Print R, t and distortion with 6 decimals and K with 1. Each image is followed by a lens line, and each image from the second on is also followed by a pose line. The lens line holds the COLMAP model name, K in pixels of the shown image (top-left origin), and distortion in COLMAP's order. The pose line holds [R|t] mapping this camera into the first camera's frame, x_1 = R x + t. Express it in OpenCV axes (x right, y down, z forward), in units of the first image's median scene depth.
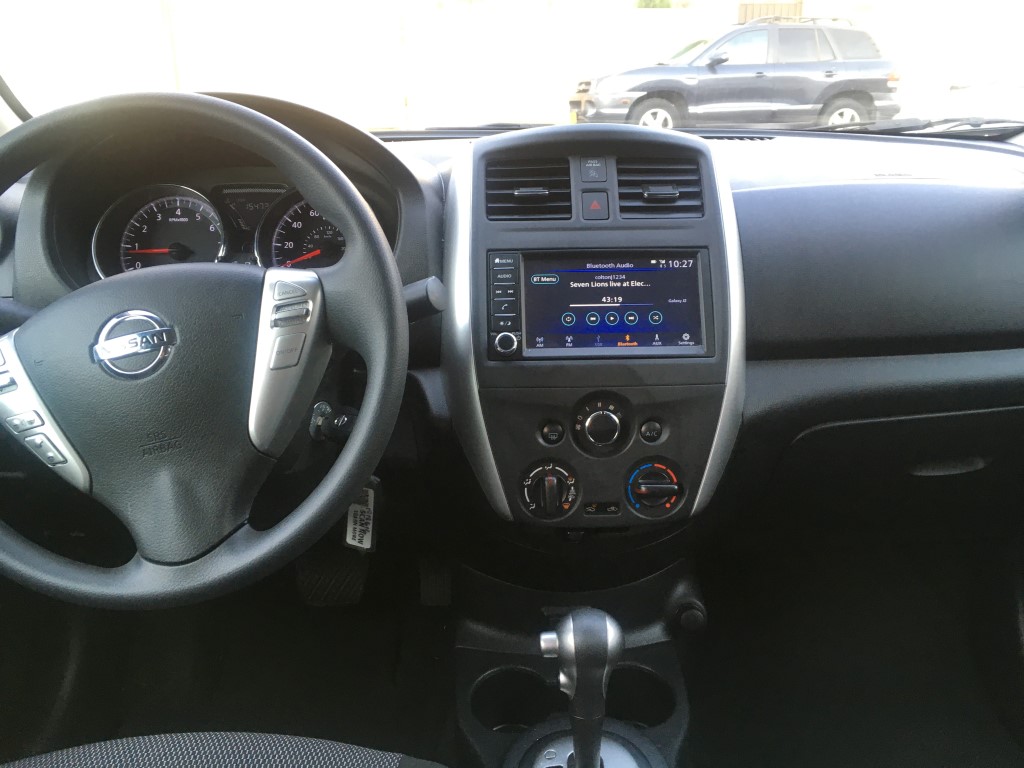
lens RADIAL K [[869.7, 0, 508.9], [0, 869.7, 378.8], [0, 0, 1]] dist [0.083512, -0.117470]
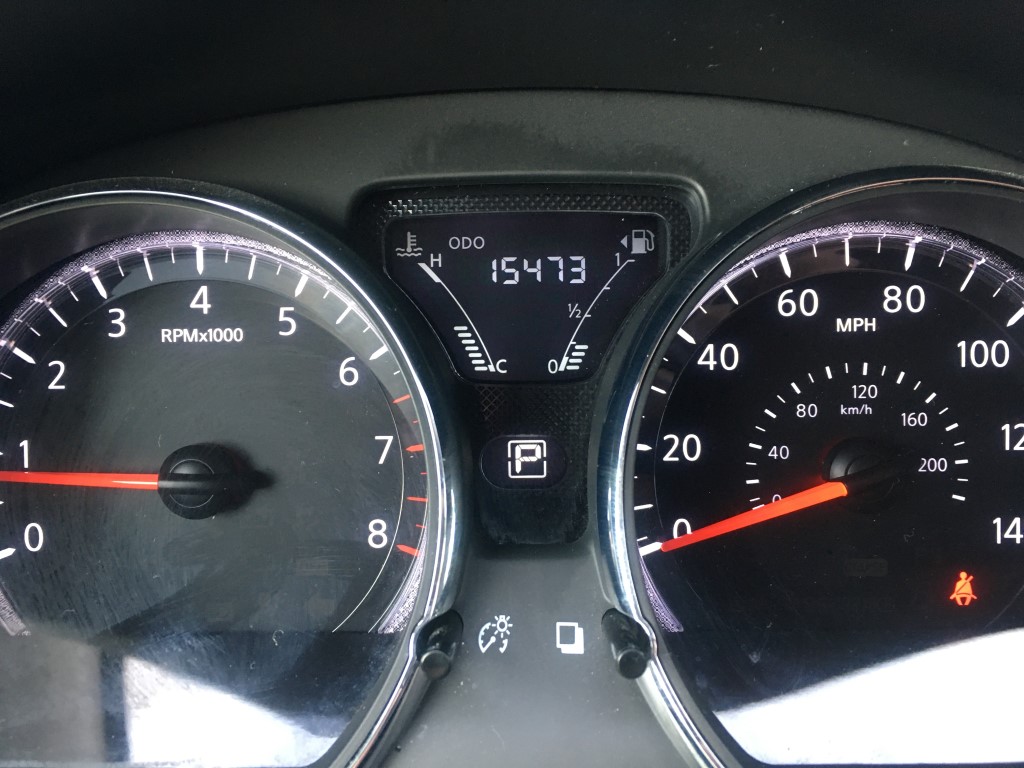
lens RADIAL K [[869.7, 0, 517.0], [0, 869.7, 386.4], [0, 0, 1]] dist [0.083512, -0.117470]
pose [[0.998603, 0.011383, -0.051601, -0.282846], [-0.007728, 0.997483, 0.070480, -0.184363], [0.052274, -0.069982, 0.996178, 0.777727]]
